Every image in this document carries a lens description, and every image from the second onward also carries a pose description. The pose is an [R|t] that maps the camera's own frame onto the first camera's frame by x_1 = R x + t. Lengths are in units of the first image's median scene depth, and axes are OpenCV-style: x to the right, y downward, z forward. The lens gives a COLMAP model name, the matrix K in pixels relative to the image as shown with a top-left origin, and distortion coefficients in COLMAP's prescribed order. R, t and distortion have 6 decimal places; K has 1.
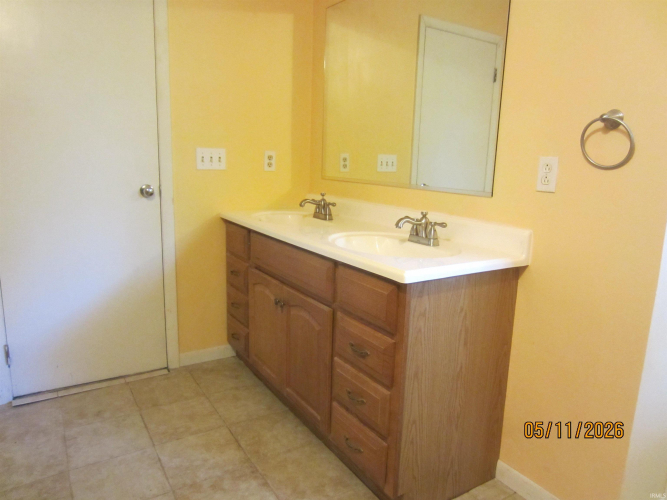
lens RADIAL K [[474.9, 0, 333.5], [0, 474.9, 250.0], [0, 0, 1]] dist [-0.025211, 0.009415]
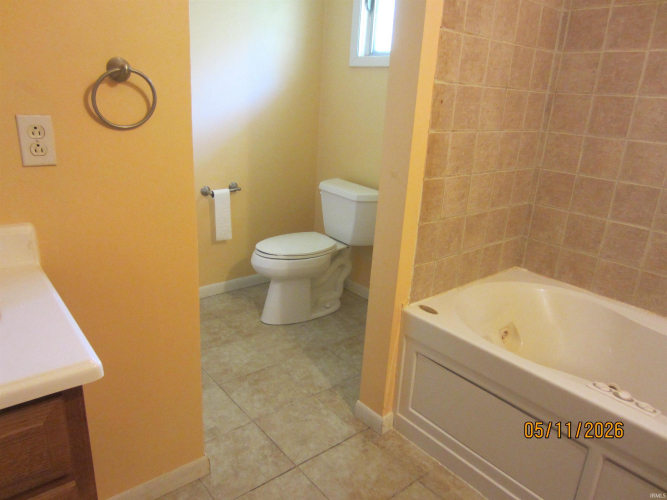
lens RADIAL K [[474.9, 0, 333.5], [0, 474.9, 250.0], [0, 0, 1]] dist [-0.025211, 0.009415]
pose [[-0.117917, -0.347697, 0.930163, -0.308583], [0.132715, 0.922776, 0.361761, -0.206785], [-0.984115, 0.166104, -0.062666, 0.642995]]
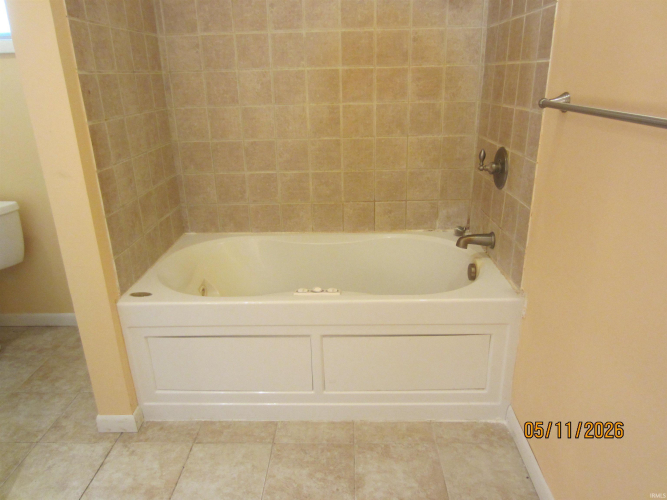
lens RADIAL K [[474.9, 0, 333.5], [0, 474.9, 250.0], [0, 0, 1]] dist [-0.025211, 0.009415]
pose [[-0.828012, -0.207119, 0.521054, -0.303150], [0.102582, 0.857635, 0.503924, -0.276532], [-0.551246, 0.470706, -0.688886, 0.900124]]
